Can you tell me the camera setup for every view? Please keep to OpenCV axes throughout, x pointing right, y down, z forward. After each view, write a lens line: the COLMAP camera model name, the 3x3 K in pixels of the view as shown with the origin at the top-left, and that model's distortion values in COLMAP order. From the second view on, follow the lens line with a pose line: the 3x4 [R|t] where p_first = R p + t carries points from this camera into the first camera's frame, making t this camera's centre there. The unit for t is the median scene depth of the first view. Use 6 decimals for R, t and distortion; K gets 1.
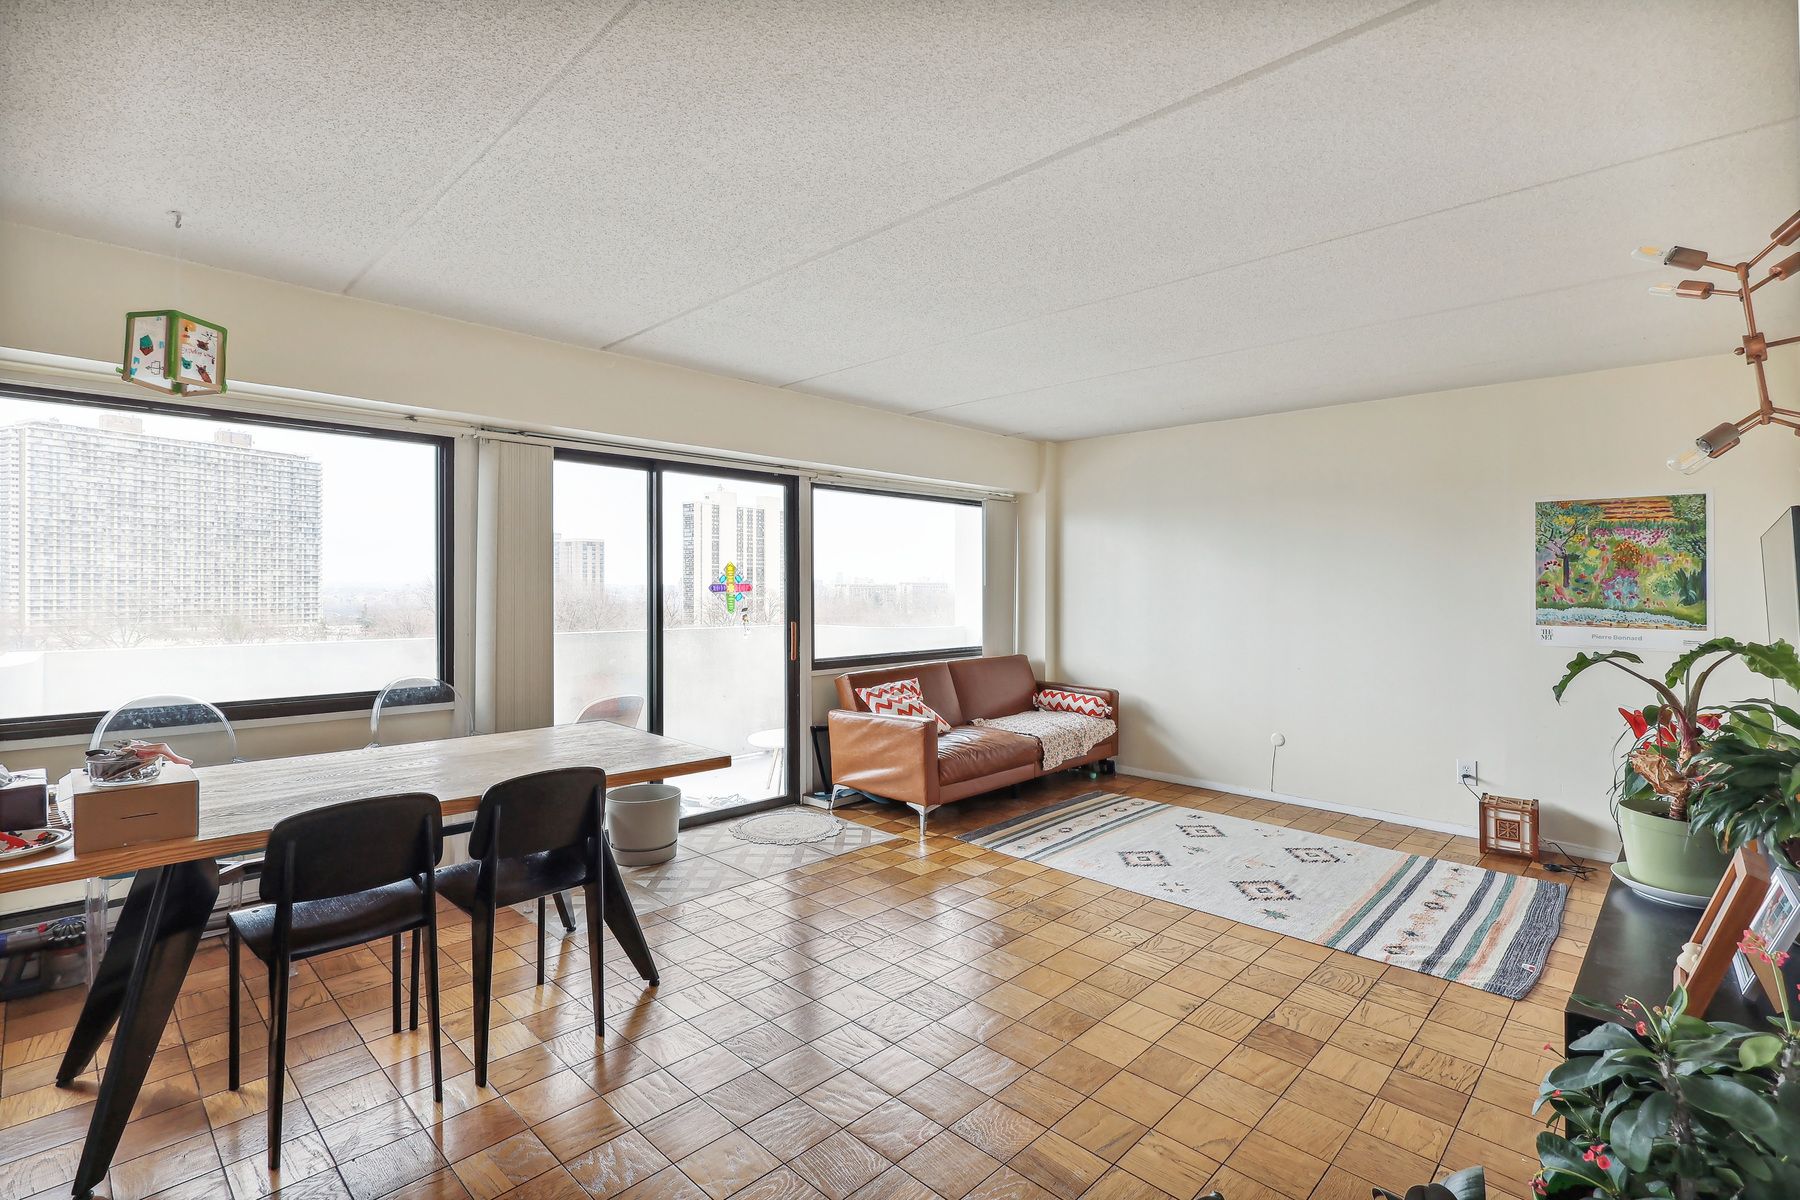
lens RADIAL K [[835.8, 0, 884.4], [0, 835.8, 593.2], [0, 0, 1]] dist [0.000483, 0.000122]
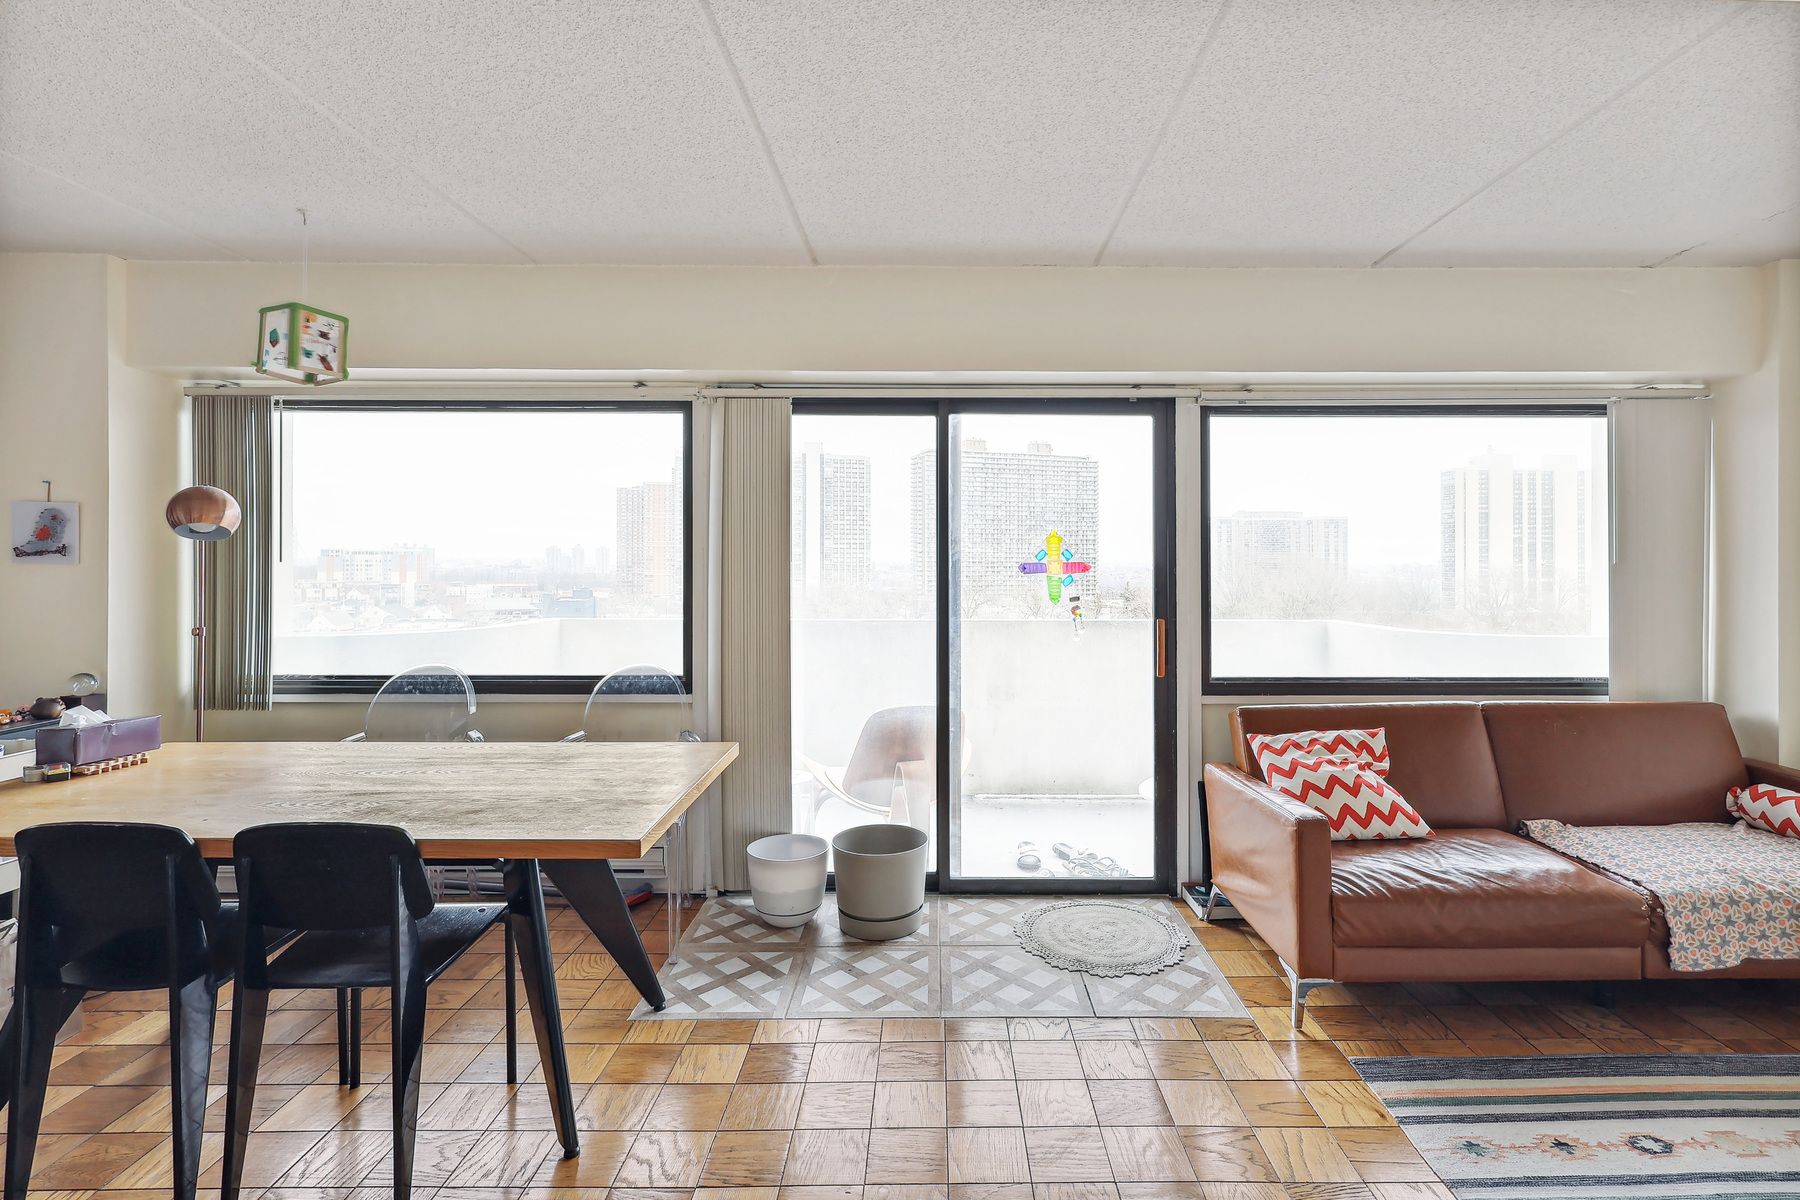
lens RADIAL K [[854.1, 0, 903.0], [0, 854.1, 567.0], [0, 0, 1]] dist [-0.000497, 0.000397]
pose [[0.715198, 0.000719, -0.698921, 0.222374], [-0.004766, 0.999981, -0.003848, -0.003447], [0.698905, 0.006084, 0.715188, 0.383616]]
